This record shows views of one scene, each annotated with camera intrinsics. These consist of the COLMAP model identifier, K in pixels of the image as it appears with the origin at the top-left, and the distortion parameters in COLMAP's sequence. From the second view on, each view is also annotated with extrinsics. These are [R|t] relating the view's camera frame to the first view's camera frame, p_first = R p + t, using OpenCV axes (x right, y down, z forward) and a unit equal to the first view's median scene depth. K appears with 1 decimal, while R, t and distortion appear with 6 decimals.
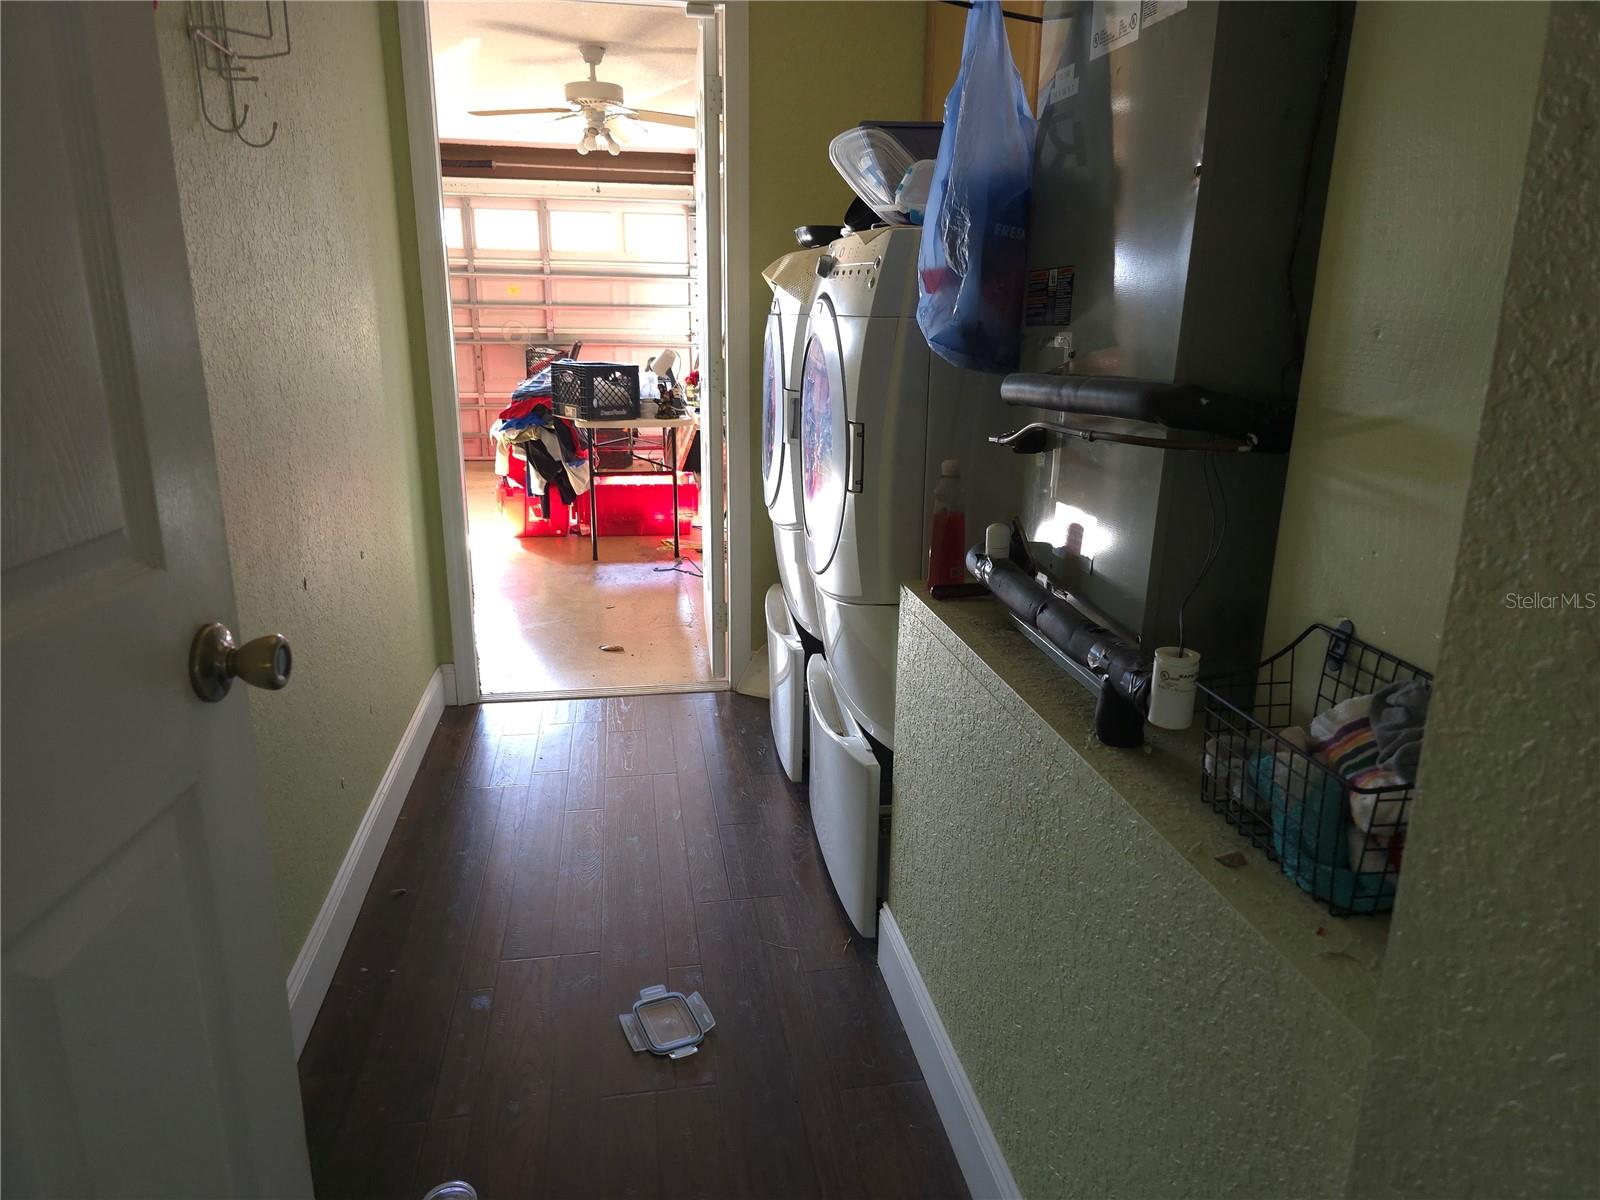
lens RADIAL K [[1045.1, 0, 800.0], [0, 1045.1, 600.0], [0, 0, 1]] dist [0.002630, 0.000285]
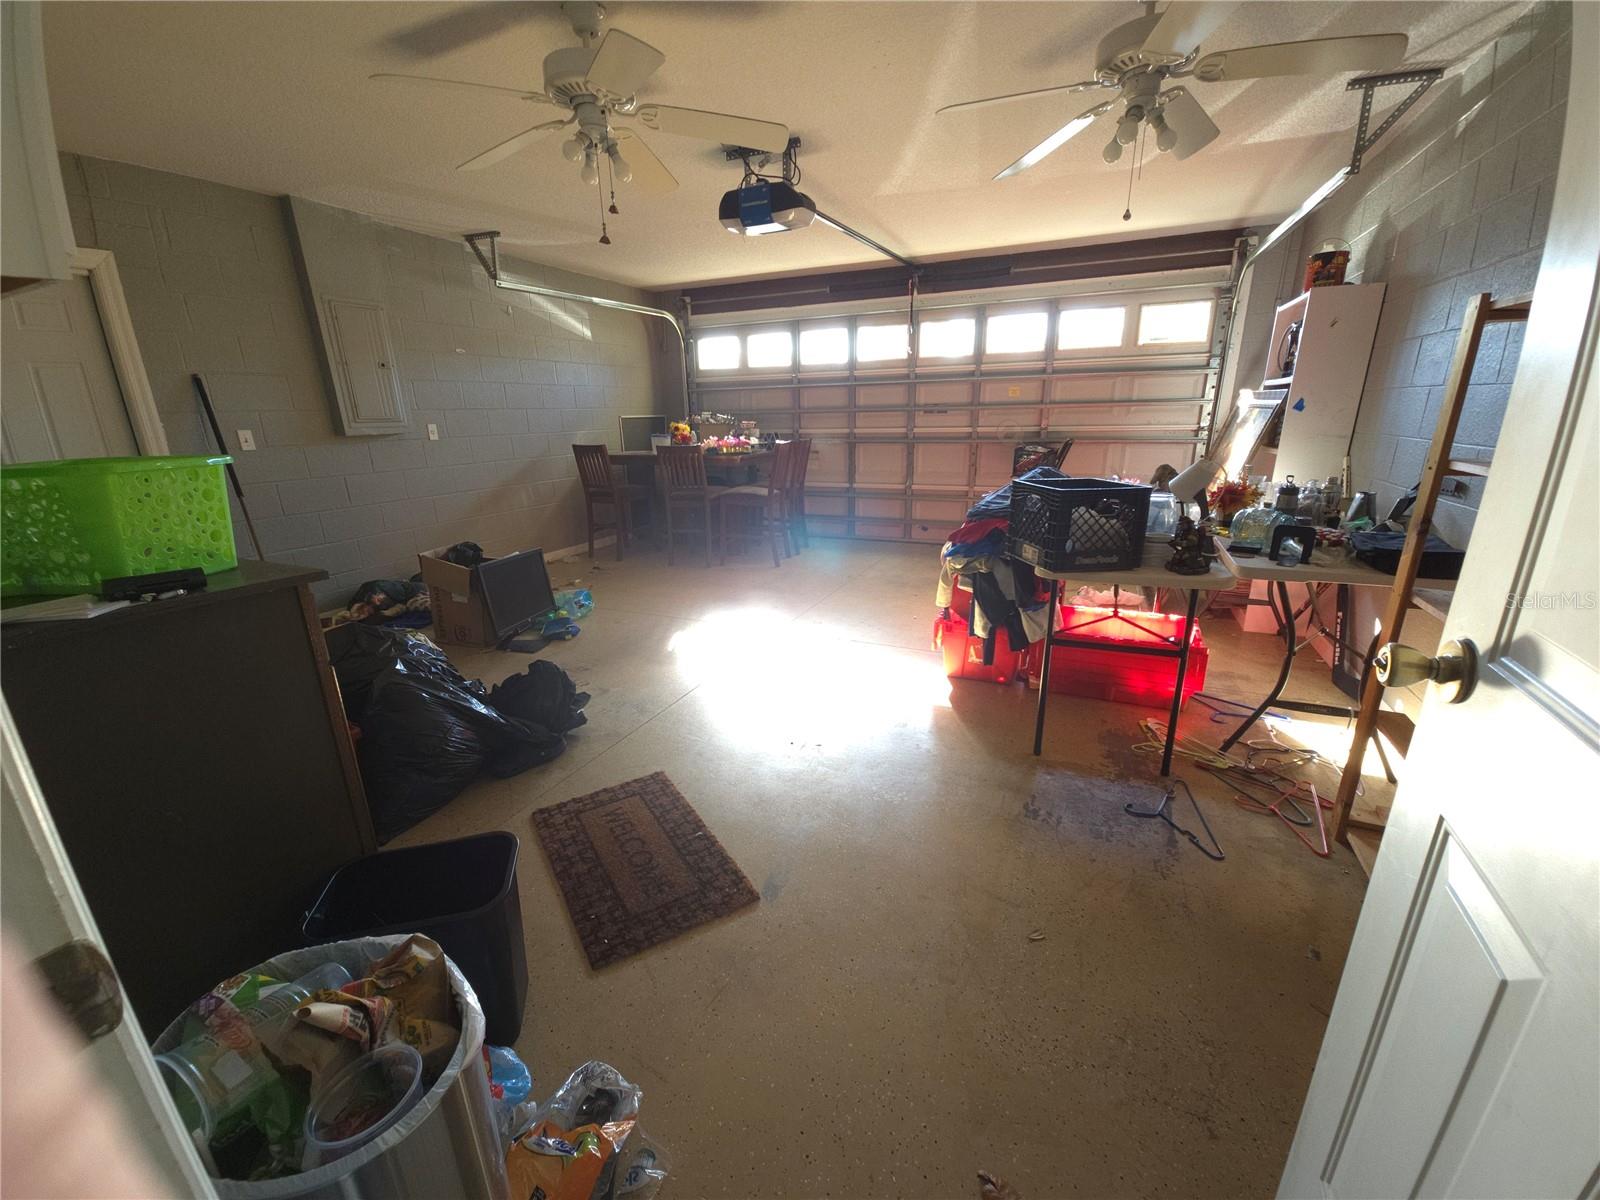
lens RADIAL K [[642.7, 0, 791.7], [0, 642.7, 630.1], [0, 0, 1]] dist [0.001292, 0.000040]
pose [[0.822071, 0.150321, -0.549184, -0.095087], [-0.119671, 0.988592, 0.091459, -0.132704], [0.556667, -0.009464, 0.830682, 0.492579]]
